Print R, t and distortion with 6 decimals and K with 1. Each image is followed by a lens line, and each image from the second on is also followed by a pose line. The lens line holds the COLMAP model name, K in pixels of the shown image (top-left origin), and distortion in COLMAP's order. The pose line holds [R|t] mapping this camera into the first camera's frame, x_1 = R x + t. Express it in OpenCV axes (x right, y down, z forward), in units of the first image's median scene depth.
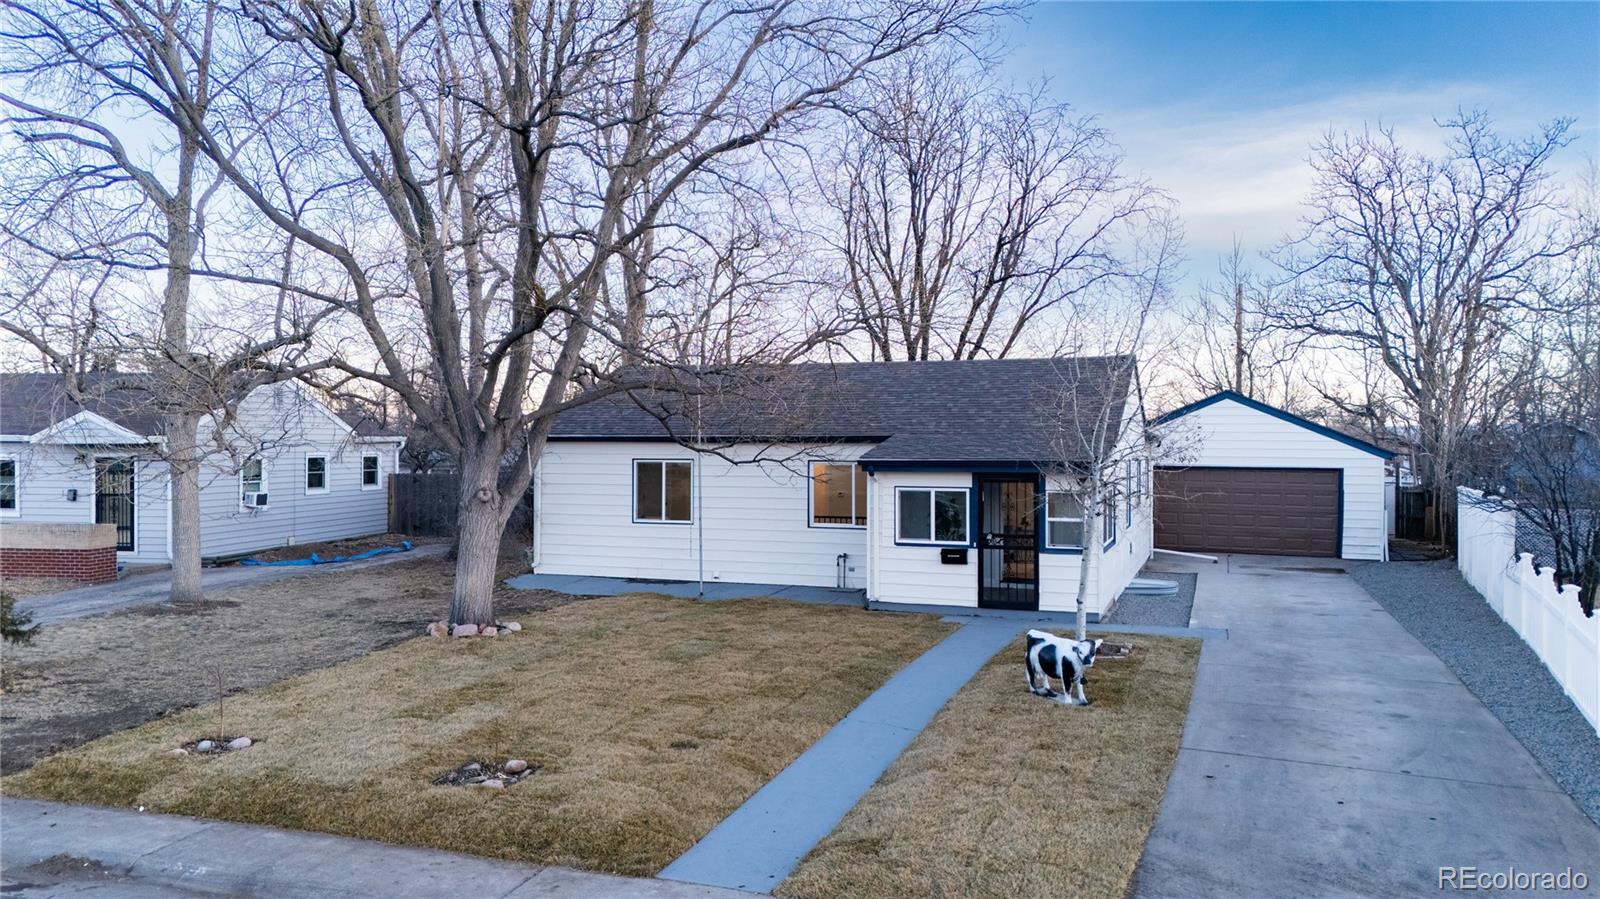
lens RADIAL K [[1092.2, 0, 842.8], [0, 1092.2, 428.4], [0, 0, 1]] dist [0.042710, -0.025059]
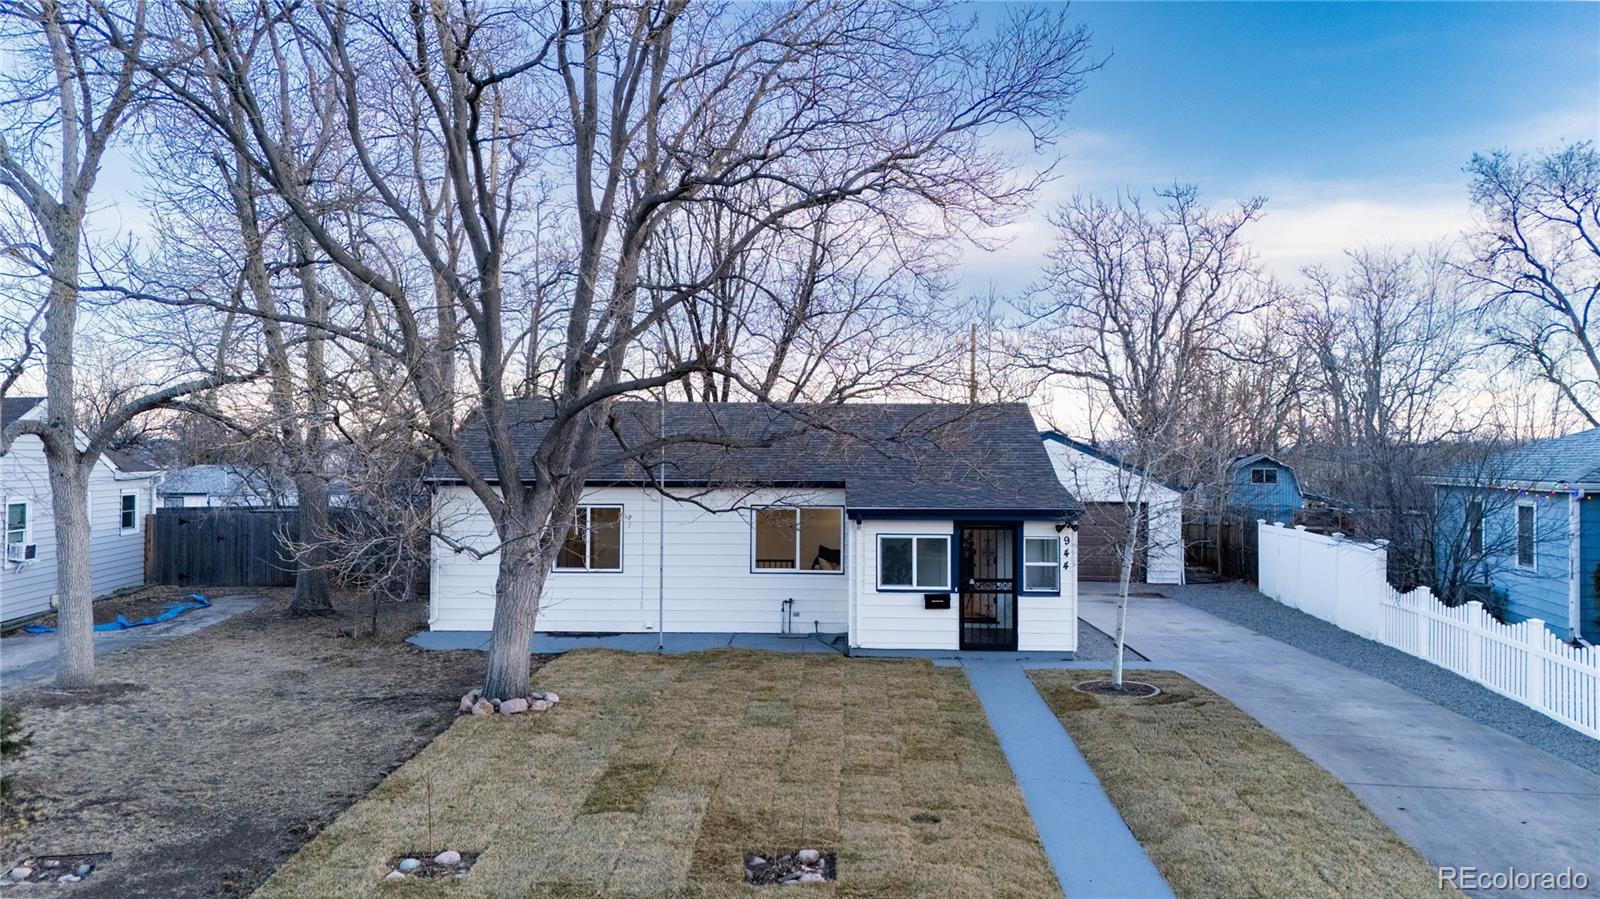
lens RADIAL K [[1092.2, 0, 826.6], [0, 1092.2, 432.1], [0, 0, 1]] dist [0.042710, -0.025059]
pose [[0.959091, 0.010344, 0.282910, -0.293386], [-0.006335, 0.999866, -0.015082, -0.026920], [-0.283028, 0.012672, 0.959028, 0.034320]]
